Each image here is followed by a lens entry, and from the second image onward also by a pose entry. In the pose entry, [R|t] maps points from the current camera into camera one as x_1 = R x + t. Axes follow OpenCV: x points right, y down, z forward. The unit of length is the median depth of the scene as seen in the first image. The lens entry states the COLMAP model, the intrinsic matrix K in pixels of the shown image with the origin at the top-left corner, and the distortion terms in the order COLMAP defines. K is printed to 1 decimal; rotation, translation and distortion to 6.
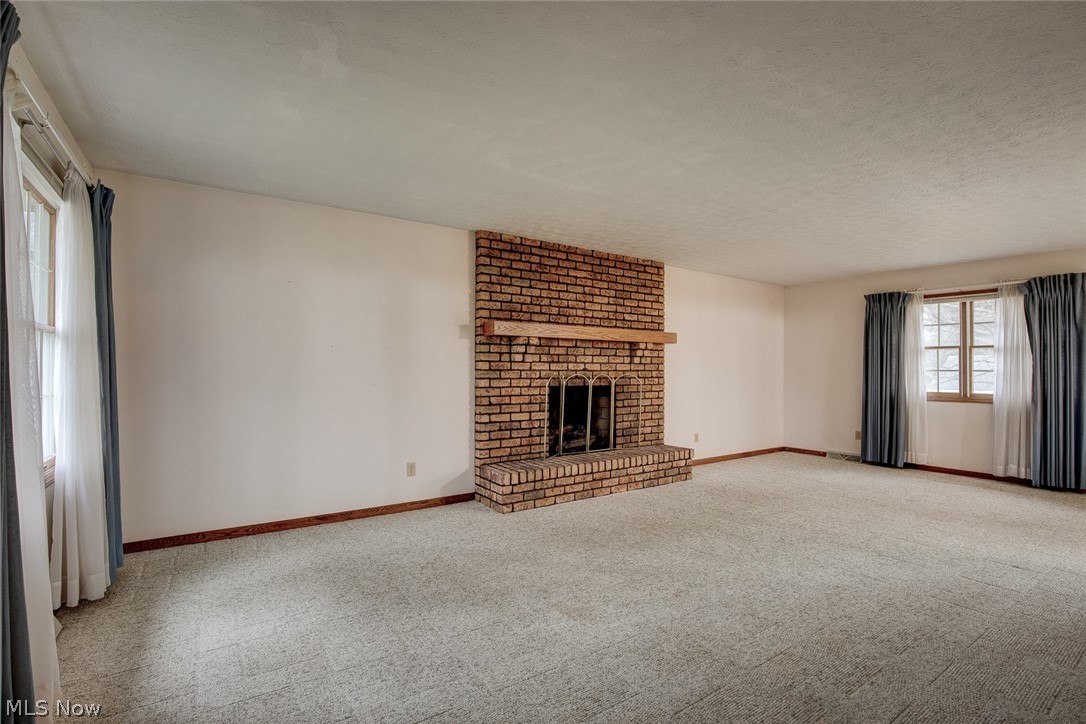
lens RADIAL K [[508.3, 0, 545.6], [0, 508.3, 370.9], [0, 0, 1]] dist [-0.027366, 0.000154]
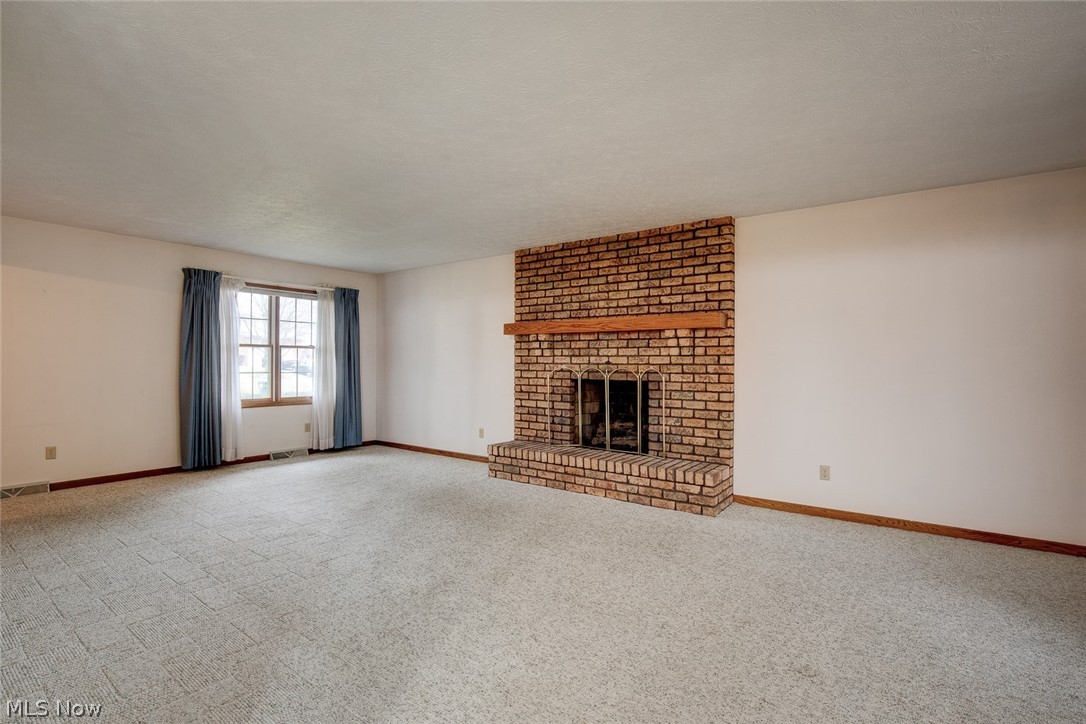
lens RADIAL K [[508.3, 0, 545.6], [0, 508.3, 370.9], [0, 0, 1]] dist [-0.027366, 0.000154]
pose [[0.328494, 0.019170, -0.944312, 0.965103], [0.000595, 0.999790, 0.020503, -0.007911], [0.944506, -0.007297, 0.328413, 0.592643]]
